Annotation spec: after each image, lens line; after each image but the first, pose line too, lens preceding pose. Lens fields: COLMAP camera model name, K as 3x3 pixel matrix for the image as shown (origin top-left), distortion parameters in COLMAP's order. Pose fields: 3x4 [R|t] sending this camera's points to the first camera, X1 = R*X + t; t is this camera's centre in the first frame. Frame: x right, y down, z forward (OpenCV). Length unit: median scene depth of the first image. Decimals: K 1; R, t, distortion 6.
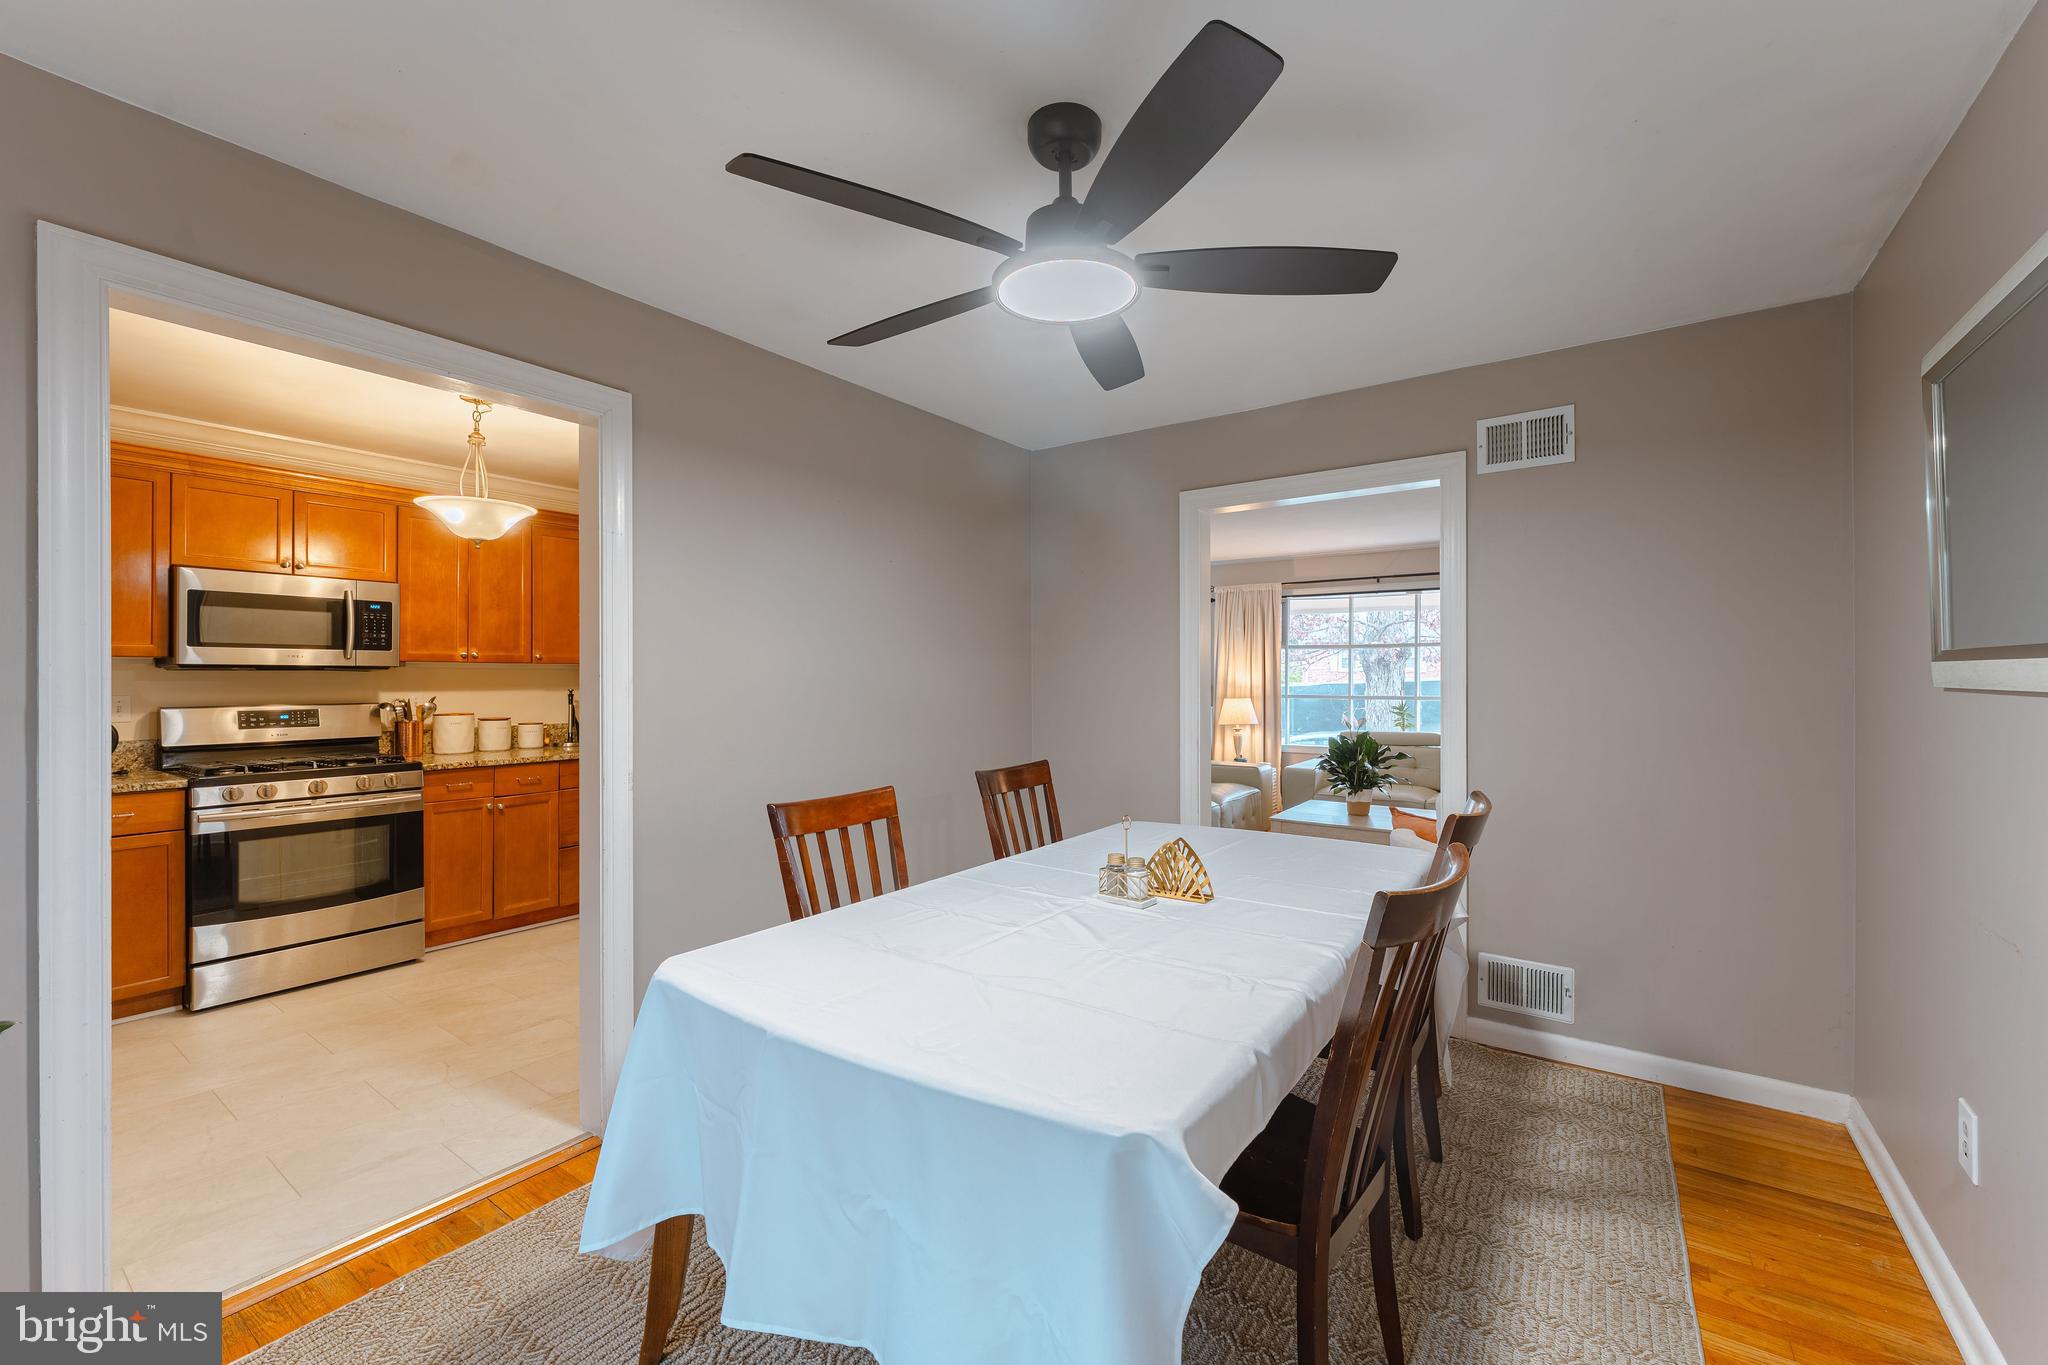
lens RADIAL K [[762.7, 0, 959.3], [0, 762.7, 676.3], [0, 0, 1]] dist [0.000061, 0.000031]
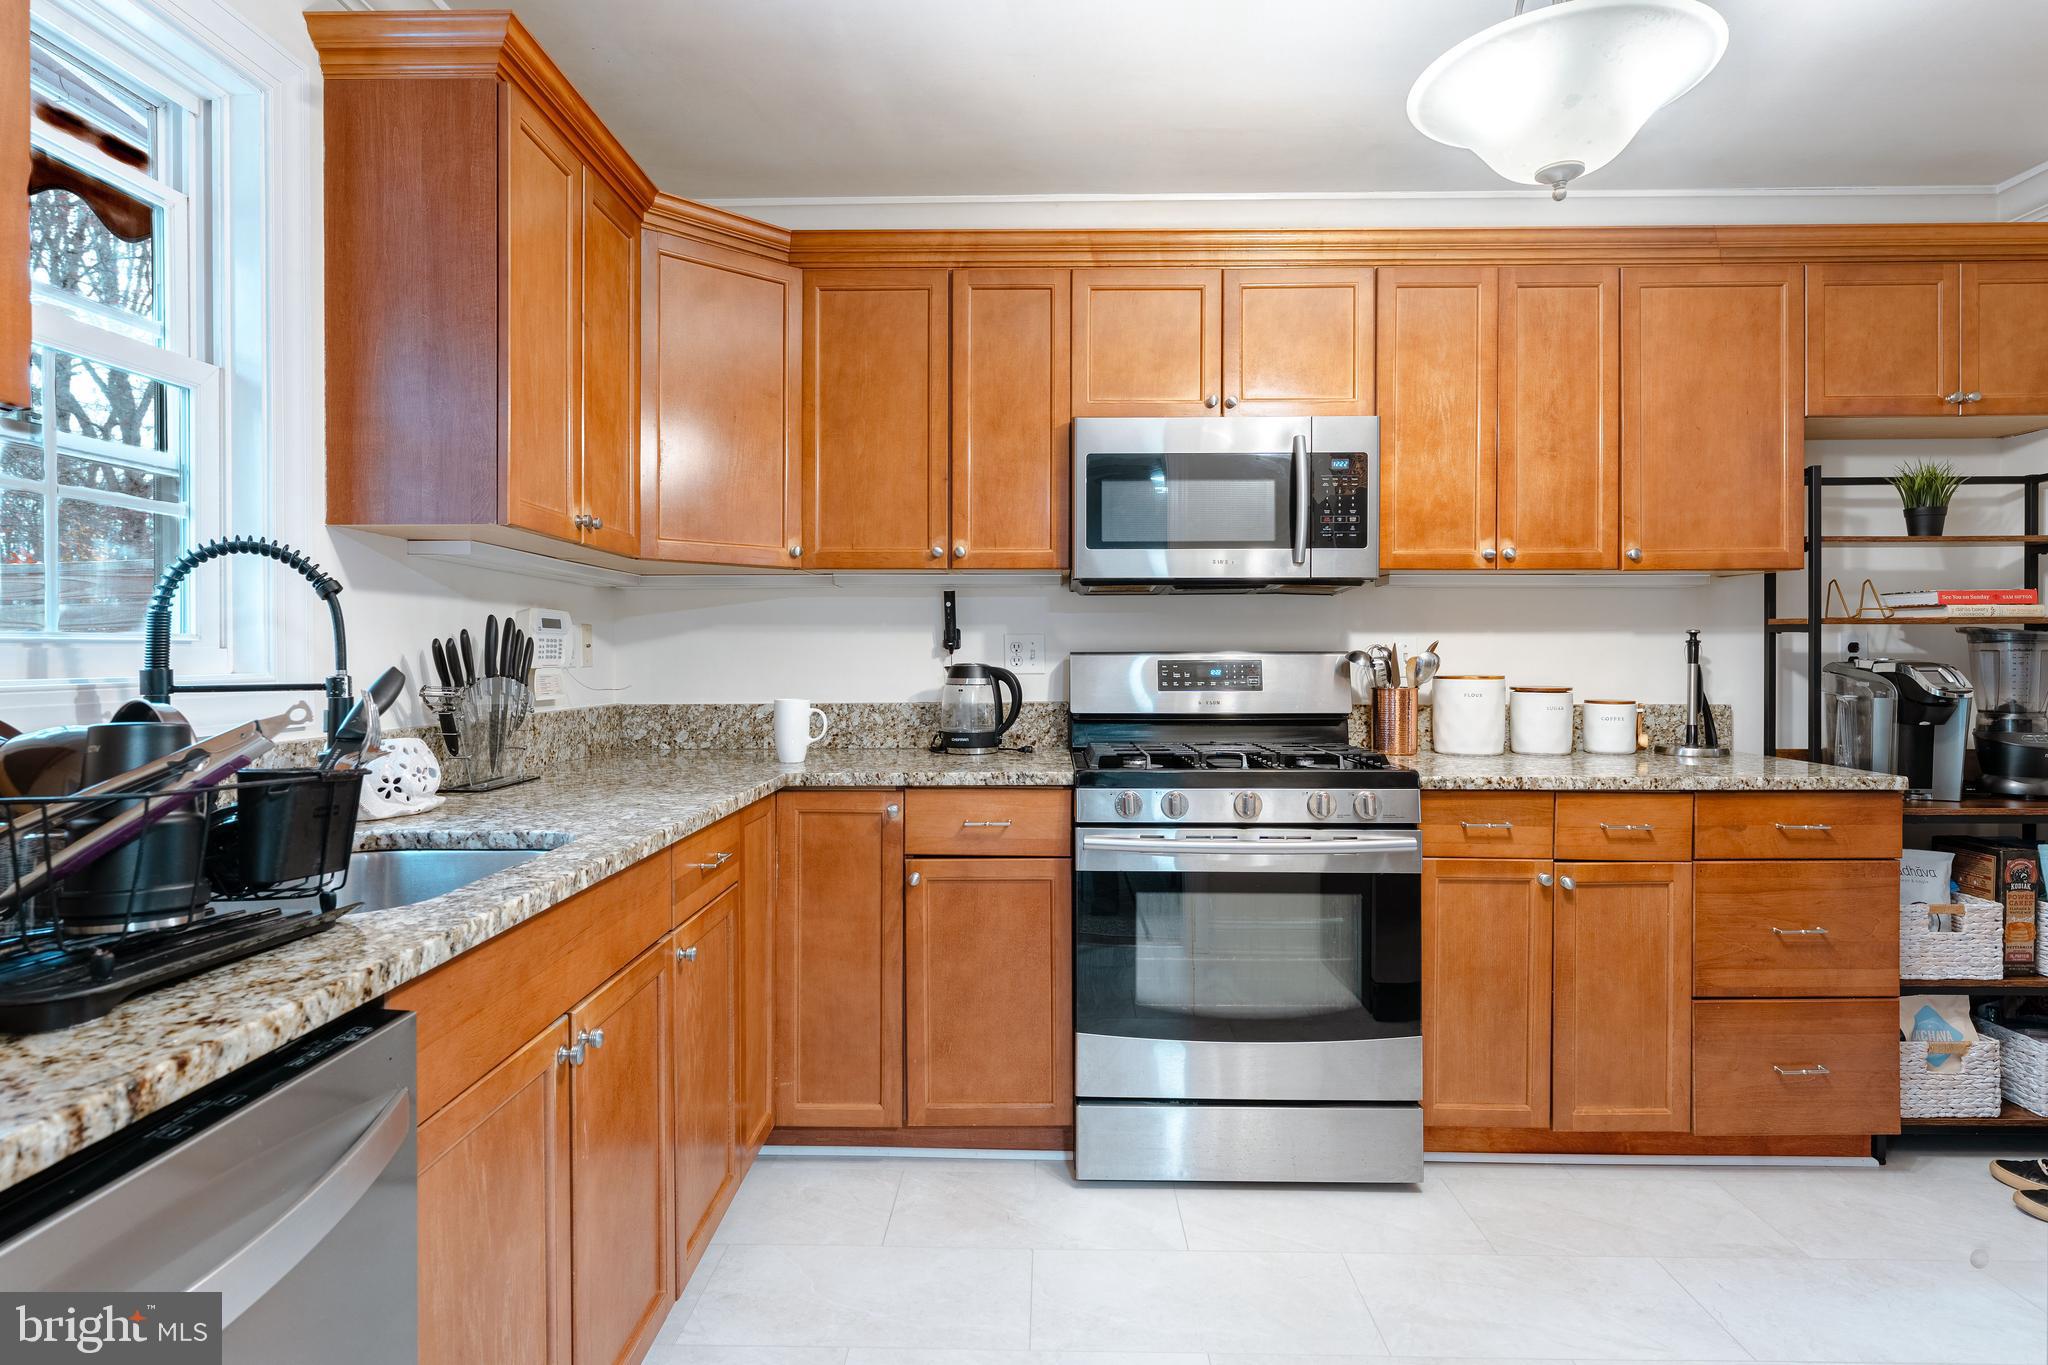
lens RADIAL K [[1027.0, 0, 1122.0], [0, 1027.0, 656.7], [0, 0, 1]] dist [-0.001433, -0.000297]
pose [[0.636563, 0.004977, -0.771209, -0.318425], [0.001812, 0.999967, 0.007949, 0.034332], [0.771222, -0.006457, 0.636533, 0.436193]]
